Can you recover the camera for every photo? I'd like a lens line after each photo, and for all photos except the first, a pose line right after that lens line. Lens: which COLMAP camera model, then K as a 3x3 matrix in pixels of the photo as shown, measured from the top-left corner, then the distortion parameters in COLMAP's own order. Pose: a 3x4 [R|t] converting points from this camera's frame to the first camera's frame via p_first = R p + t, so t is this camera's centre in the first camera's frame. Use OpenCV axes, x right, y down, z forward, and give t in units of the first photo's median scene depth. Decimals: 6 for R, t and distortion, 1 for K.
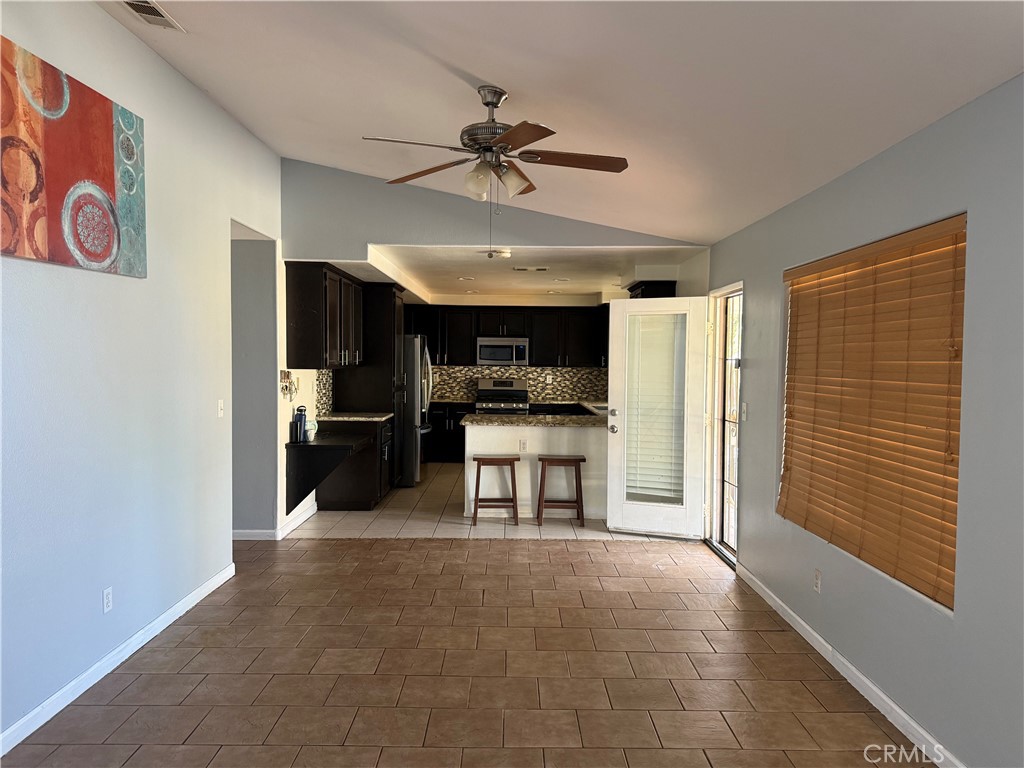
lens RADIAL K [[715.7, 0, 512.0], [0, 715.7, 384.0], [0, 0, 1]] dist [0.128717, -0.184122]
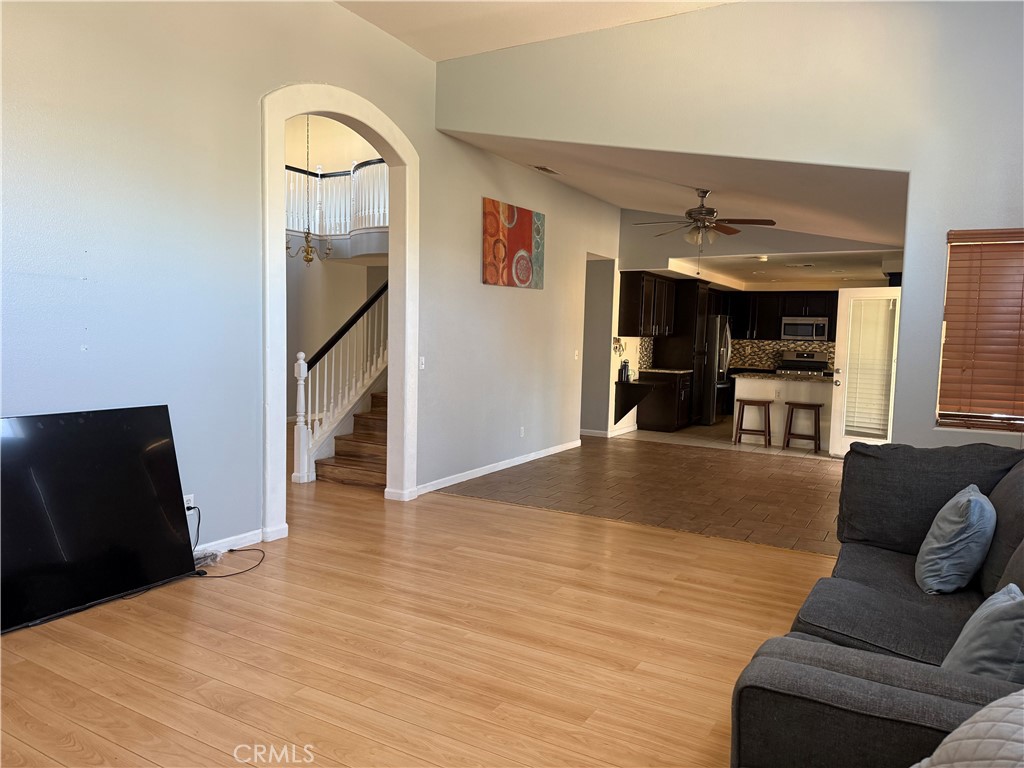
lens RADIAL K [[721.2, 0, 498.4], [0, 721.2, 382.1], [0, 0, 1]] dist [0.081752, -0.096542]
pose [[0.859769, 0.047170, -0.508500, 0.254567], [-0.035885, 0.998844, 0.031980, 0.034812], [0.509420, -0.009248, 0.860468, -0.476077]]
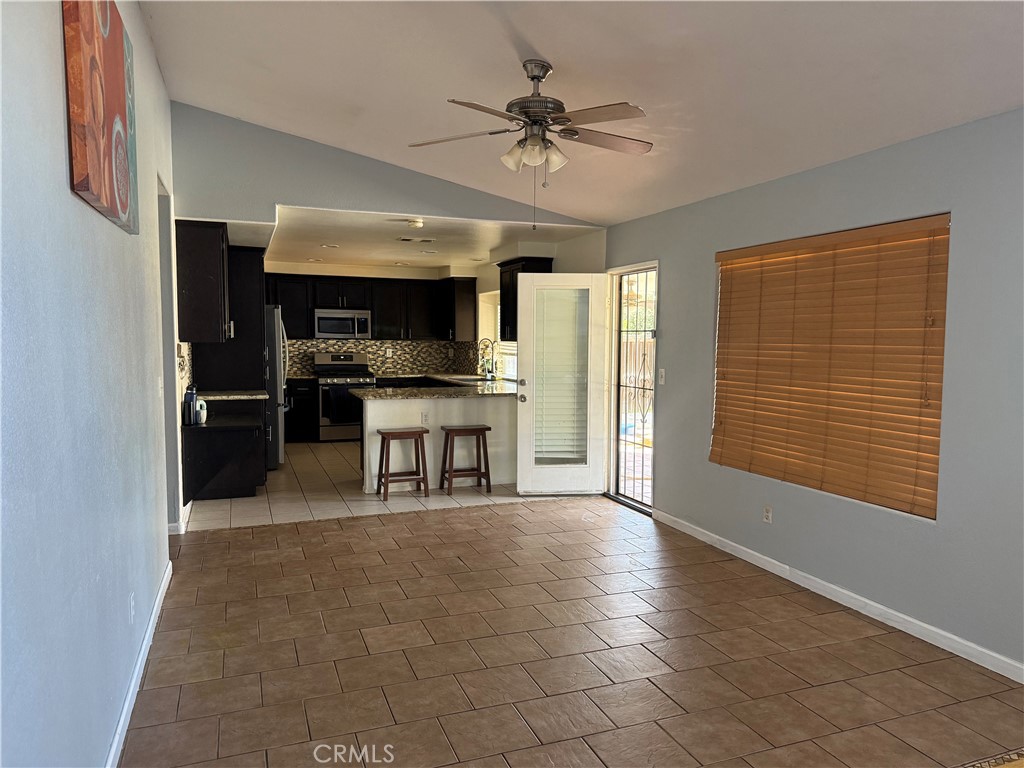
lens RADIAL K [[715.7, 0, 512.0], [0, 715.7, 384.0], [0, 0, 1]] dist [0.128717, -0.184122]
pose [[0.935333, -0.027988, 0.352659, -0.212068], [0.015783, 0.999174, 0.037435, 0.002909], [-0.353415, -0.029448, 0.935003, 0.020518]]
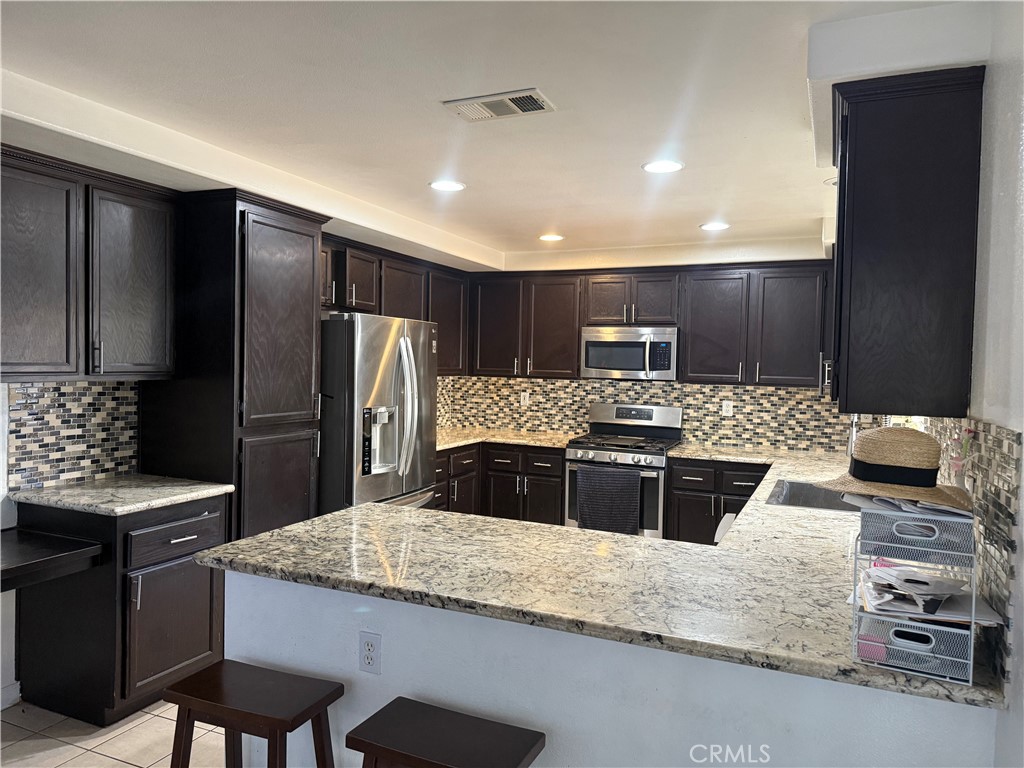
lens RADIAL K [[721.2, 0, 498.4], [0, 721.2, 382.1], [0, 0, 1]] dist [0.081752, -0.096542]
pose [[0.907471, 0.020636, -0.419608, 0.183518], [-0.026833, 0.999601, -0.008872, -0.024754], [0.419258, 0.019310, 0.907662, 0.695364]]
